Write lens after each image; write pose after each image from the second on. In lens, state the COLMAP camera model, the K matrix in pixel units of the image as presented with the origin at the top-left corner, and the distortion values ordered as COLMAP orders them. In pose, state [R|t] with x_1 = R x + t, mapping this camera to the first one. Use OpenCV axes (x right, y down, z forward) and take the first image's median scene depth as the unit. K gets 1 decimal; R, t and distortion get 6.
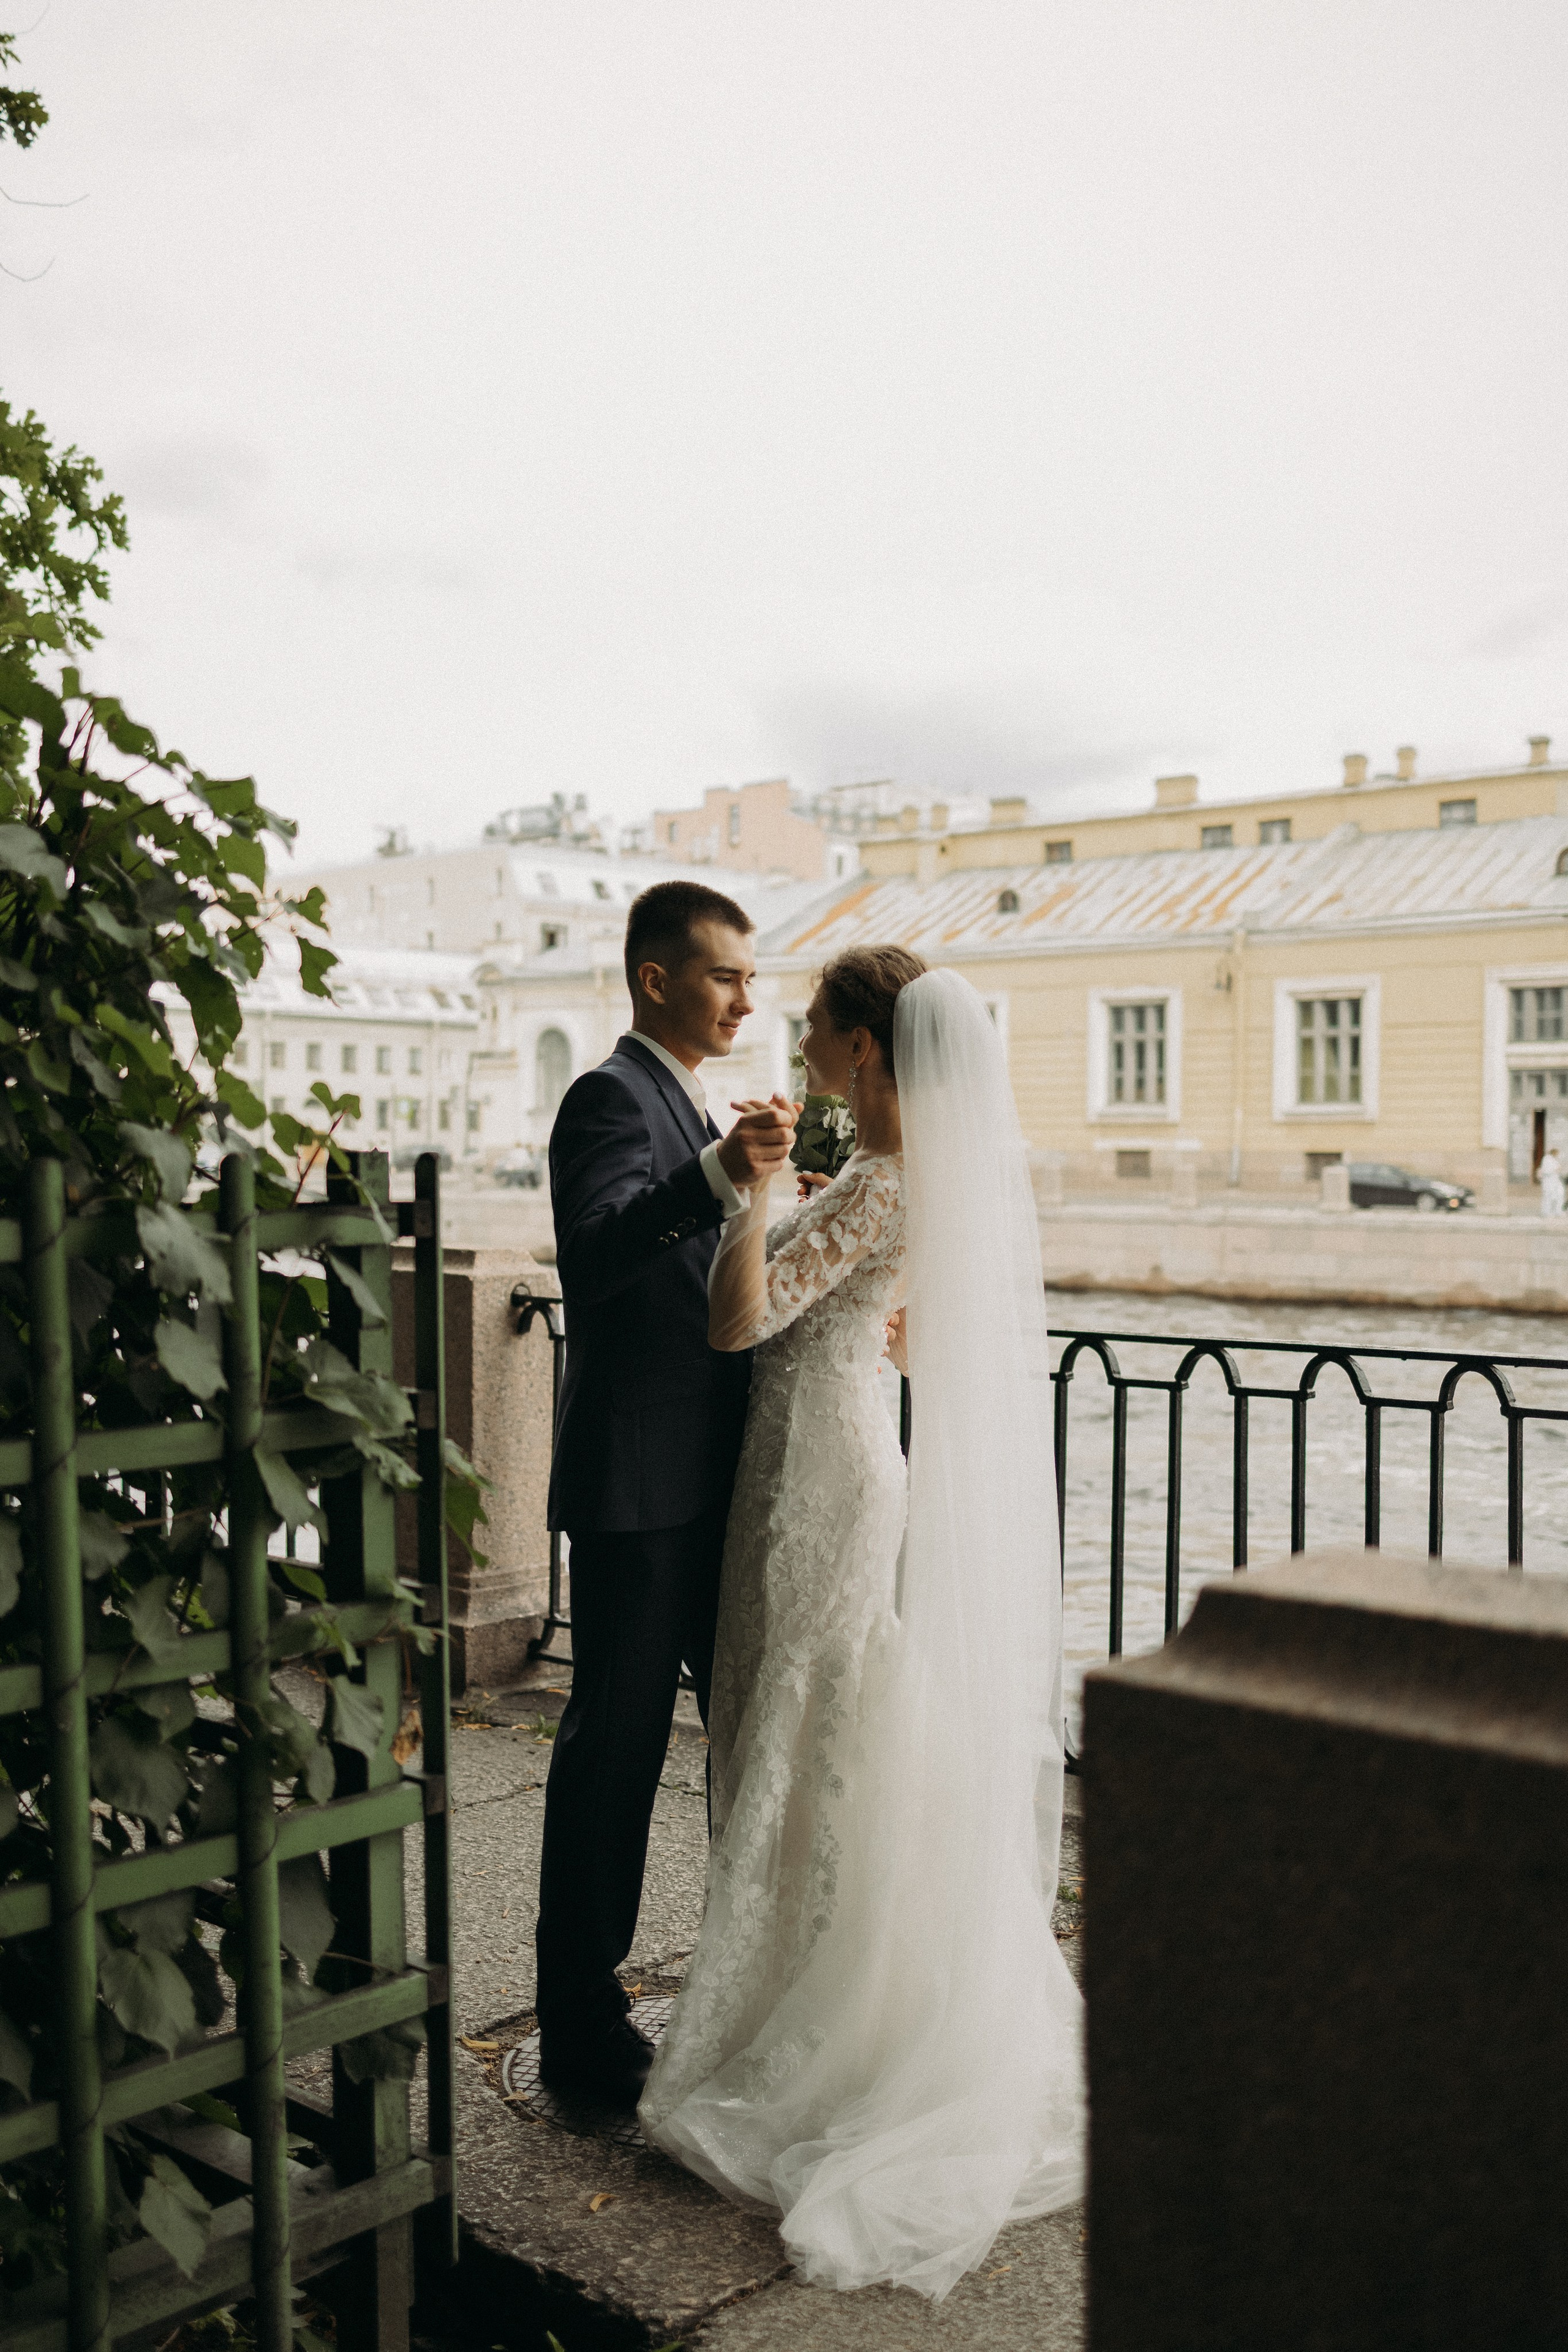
lens RADIAL K [[2333.5, 0, 741.8], [0, 2333.5, 1195.3], [0, 0, 1]] dist [0.010300, 0.025936]
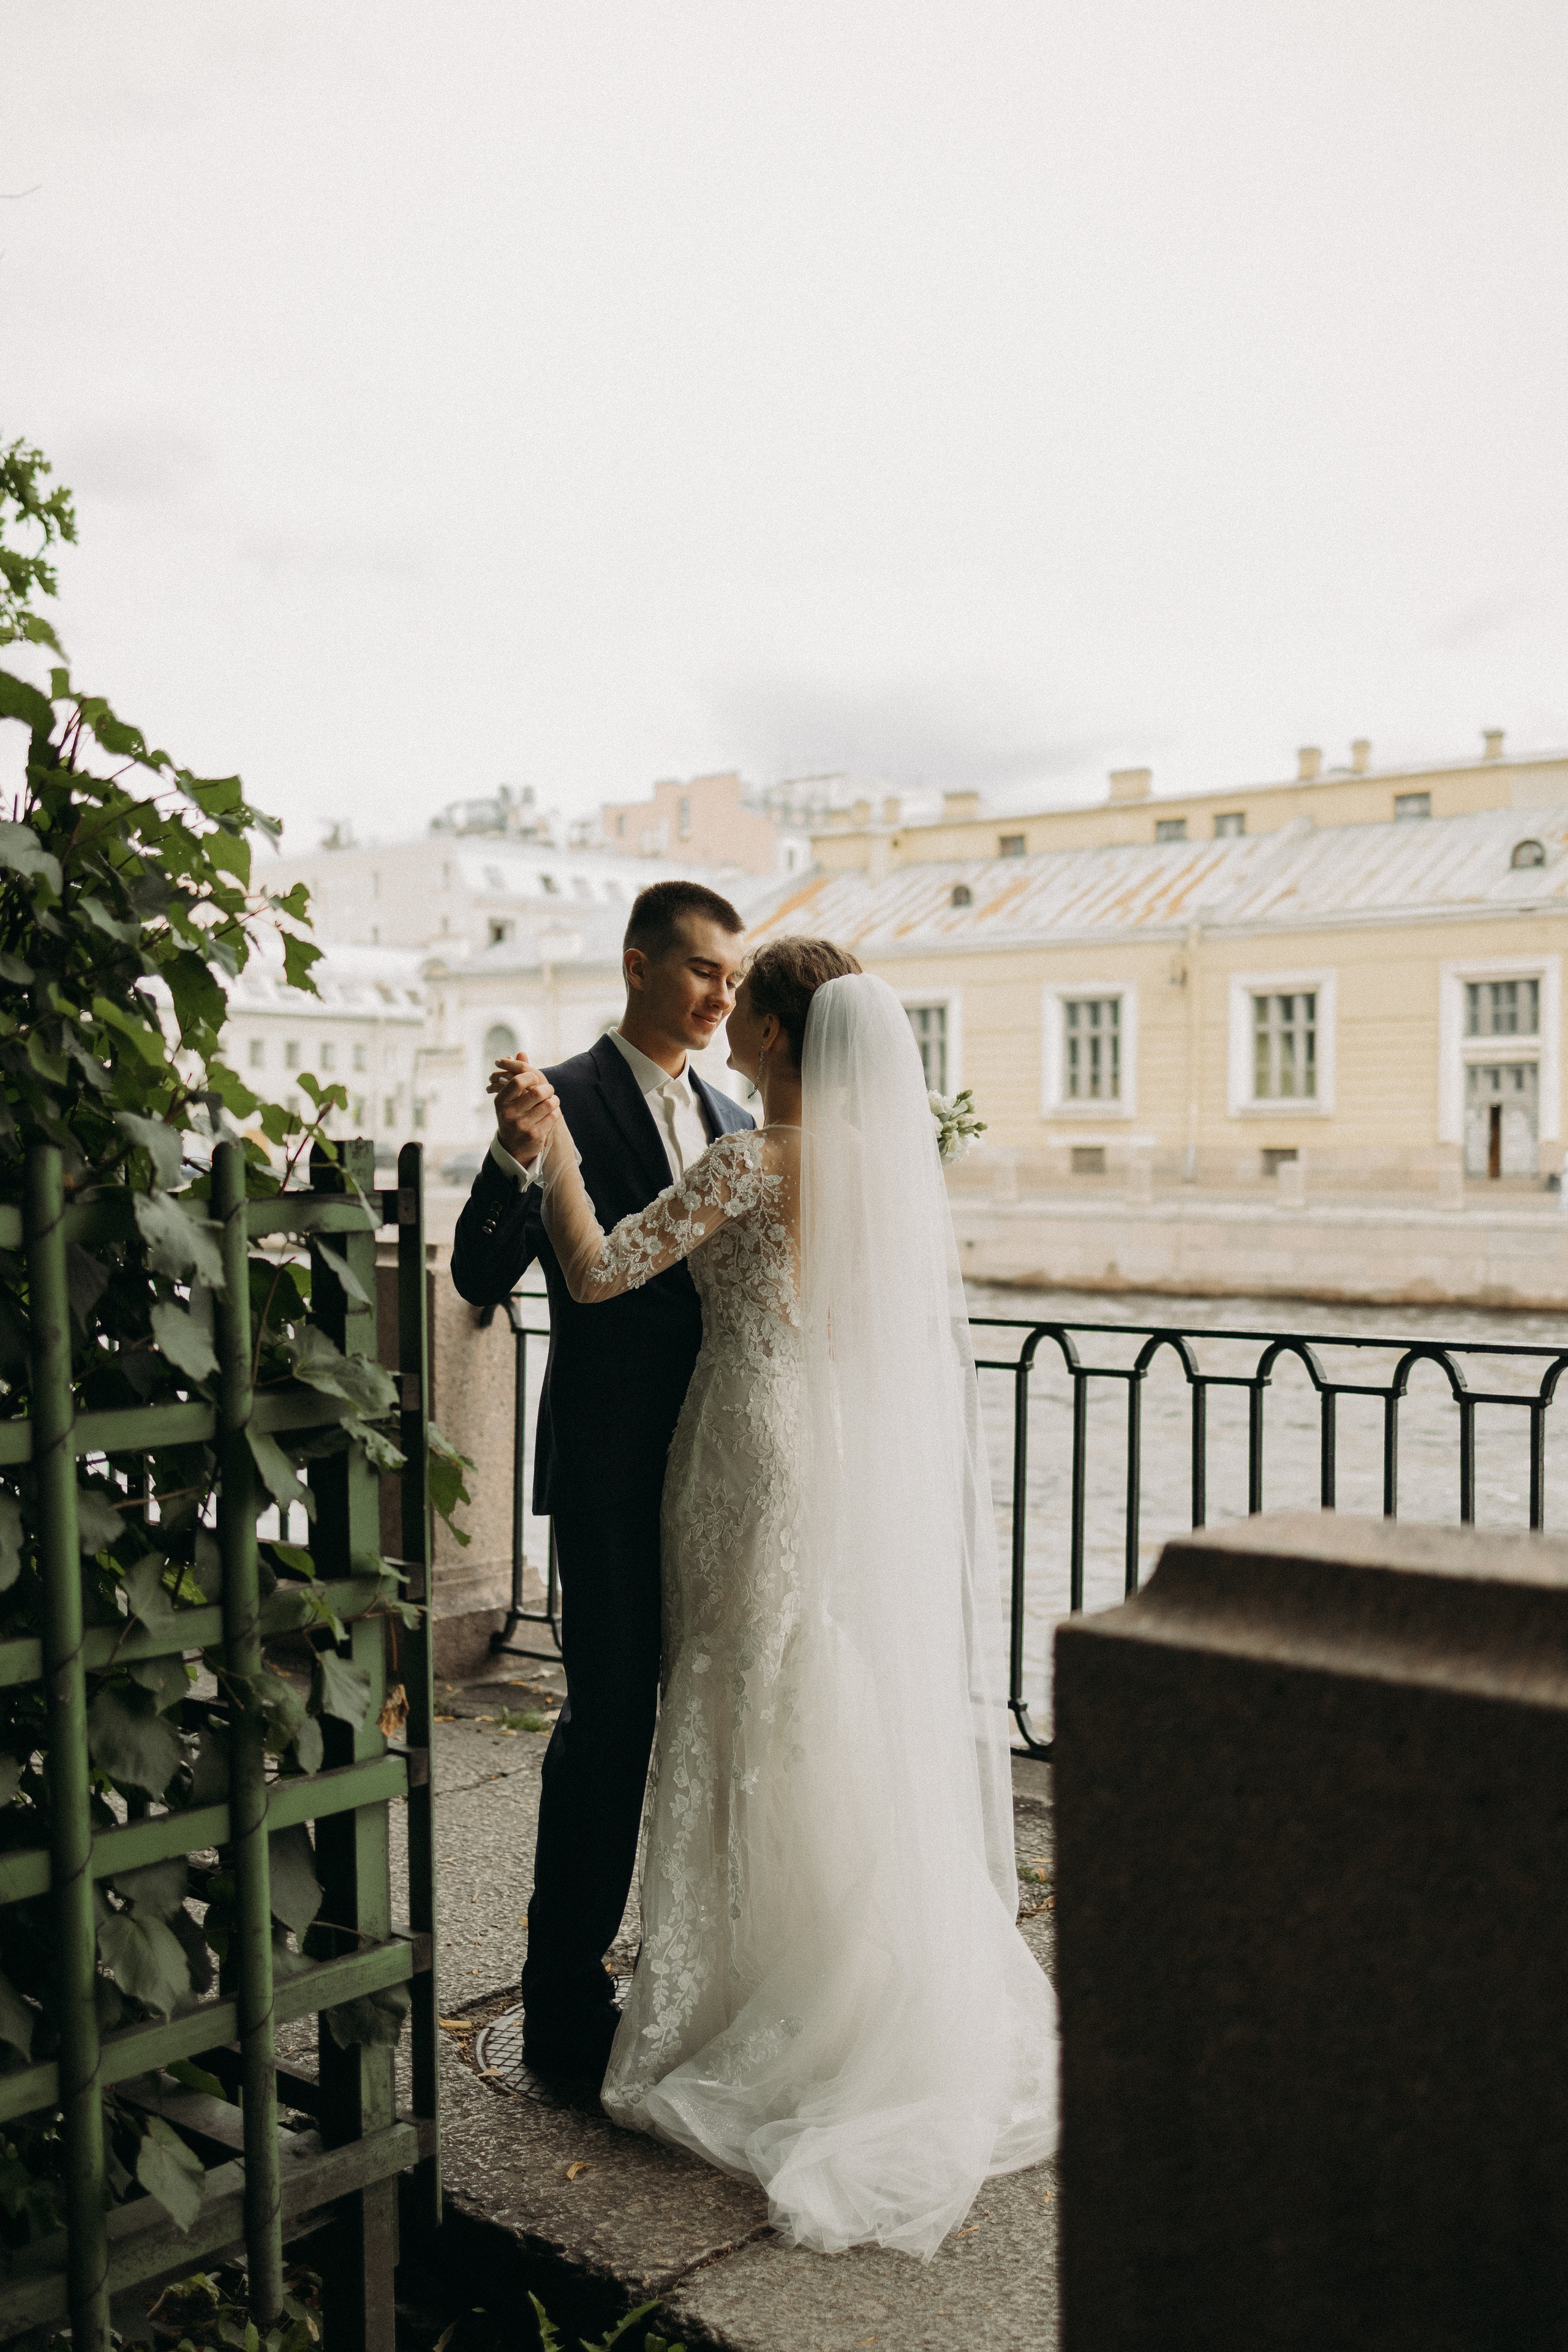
lens RADIAL K [[2366.5, 0, 734.3], [0, 2366.5, 1184.8], [0, 0, 1]] dist [0.013139, 0.005093]
pose [[0.999837, -0.002317, 0.017892, -0.002739], [0.002383, 0.999991, -0.003628, 0.001217], [-0.017883, 0.003670, 0.999833, -0.011116]]
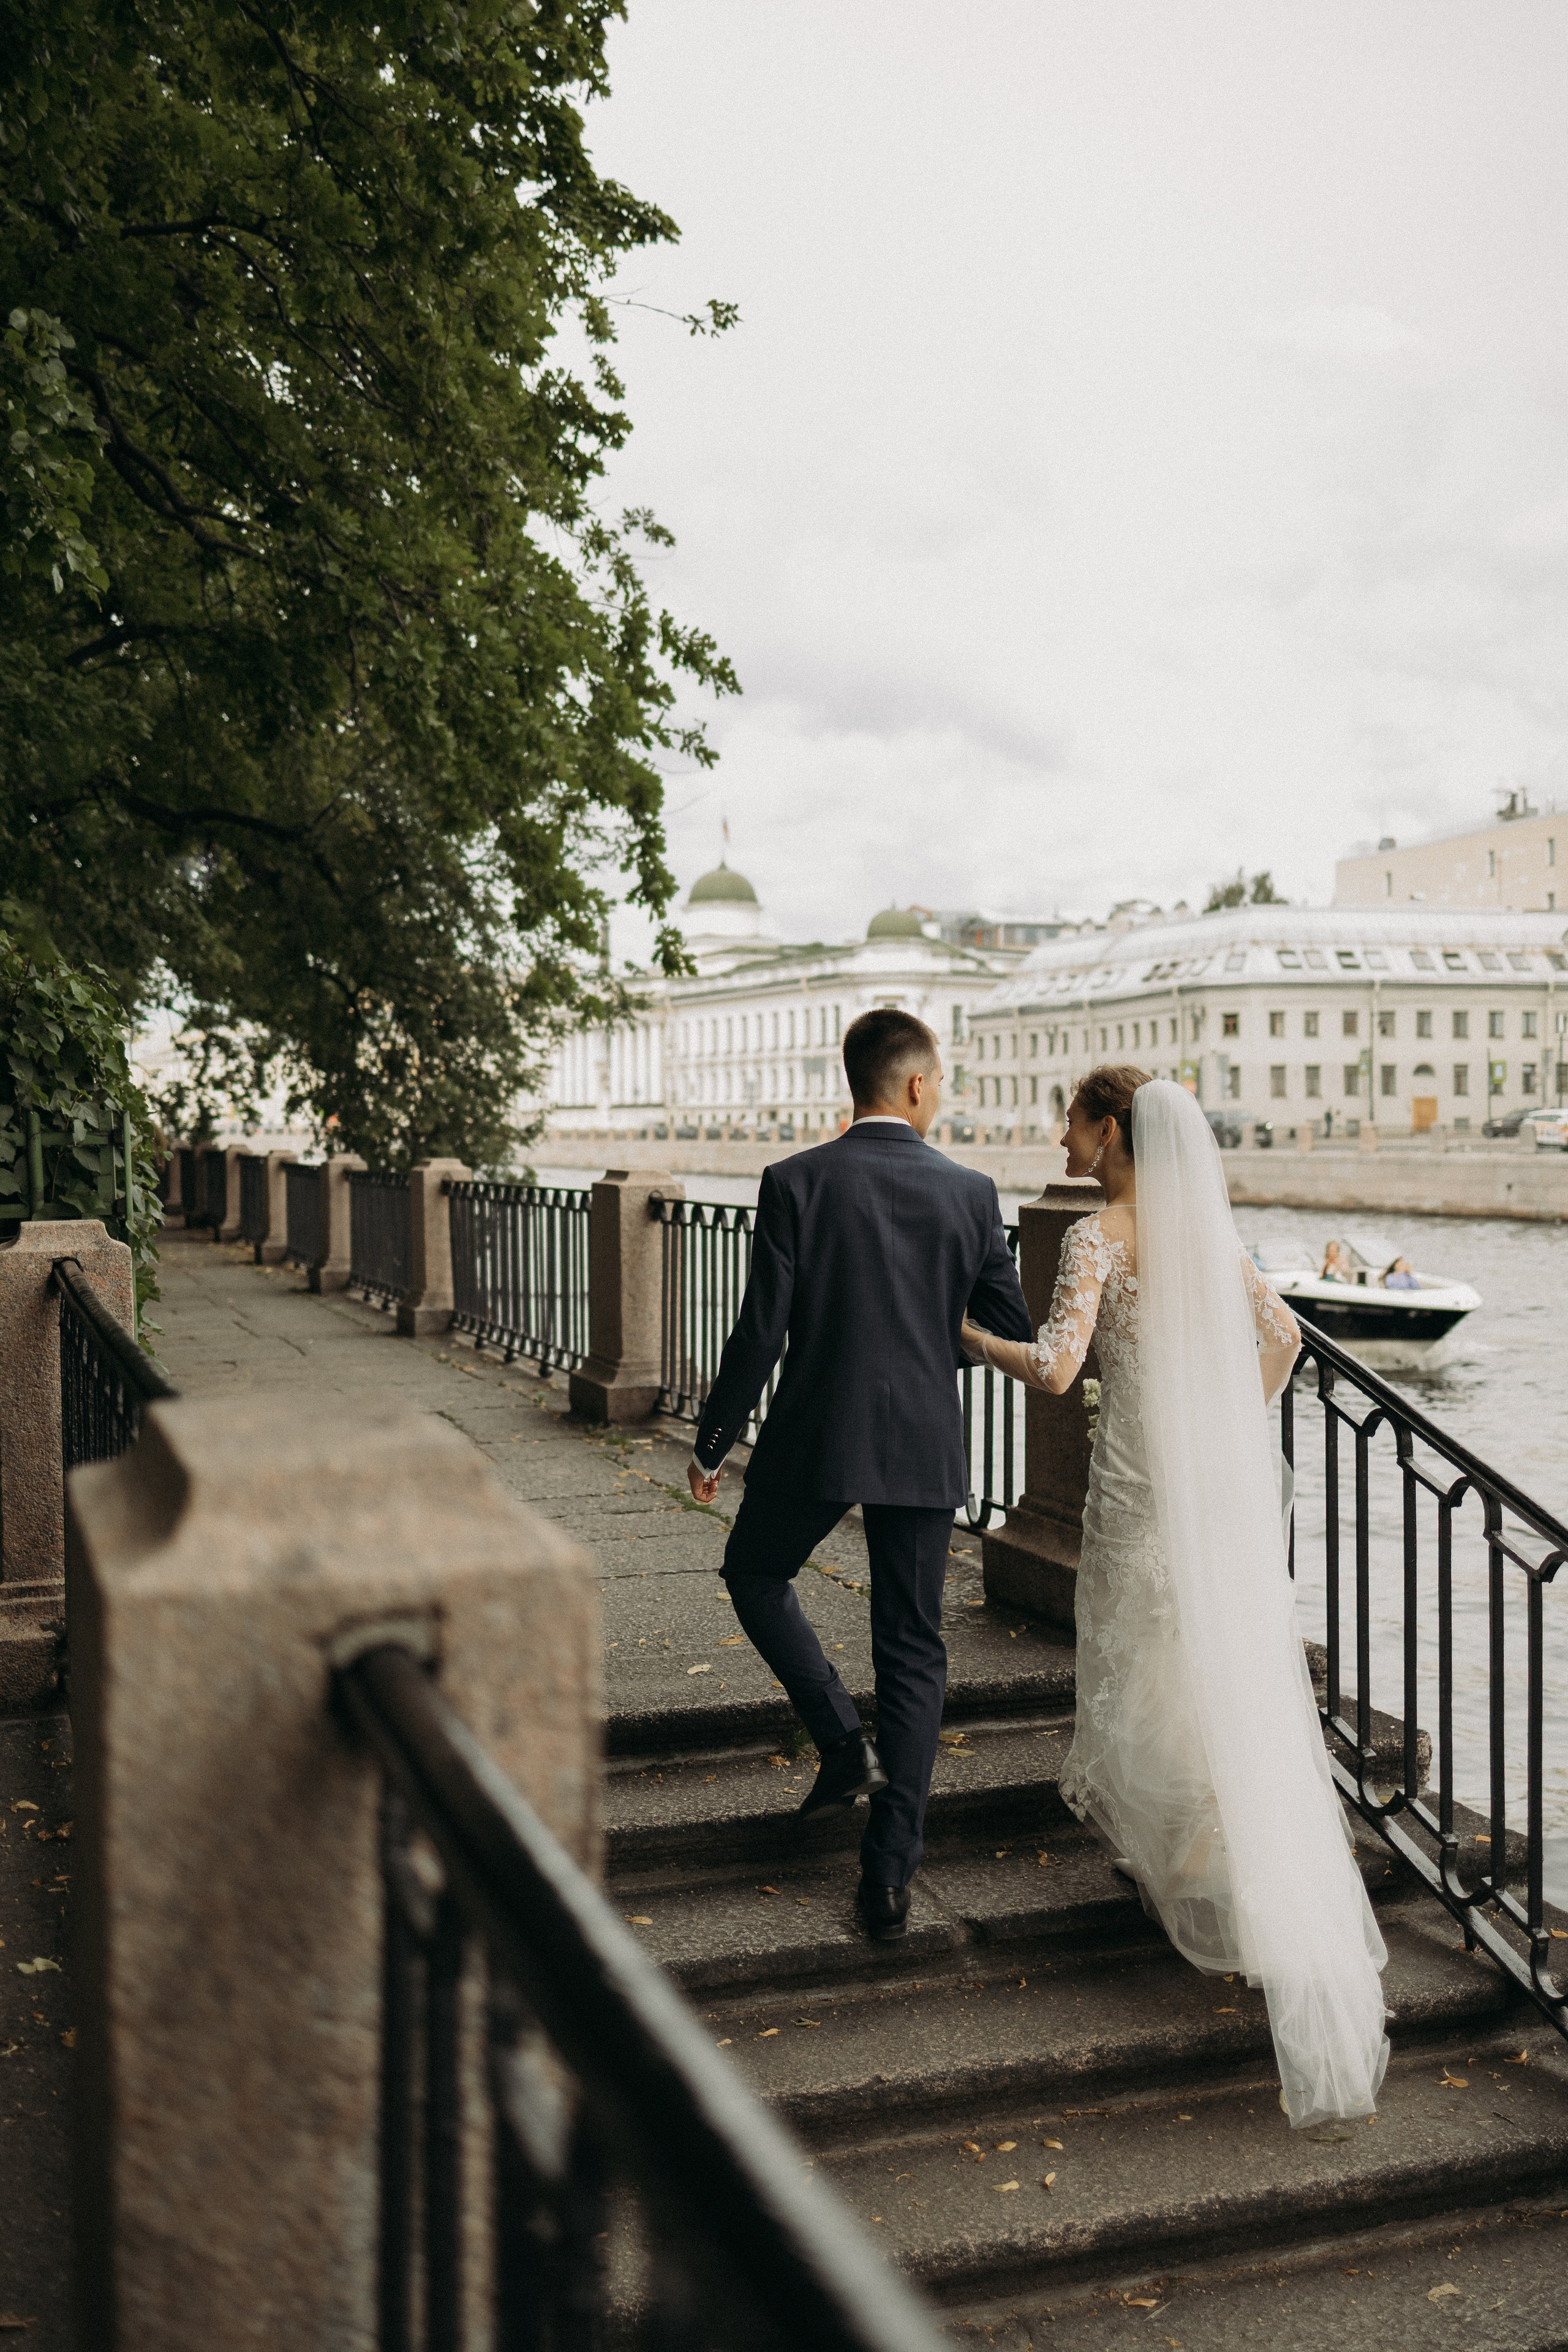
lens RADIAL K [[2315.6, 0, 788.8], [0, 2315.6, 1181.8], [0, 0, 1]] dist [0.010038, -0.001200]
pose [[0.886446, -0.005421, -0.462800, 0.438254], [0.008956, 0.999945, 0.005442, 0.011987], [0.462745, -0.008969, 0.886446, -0.247583]]
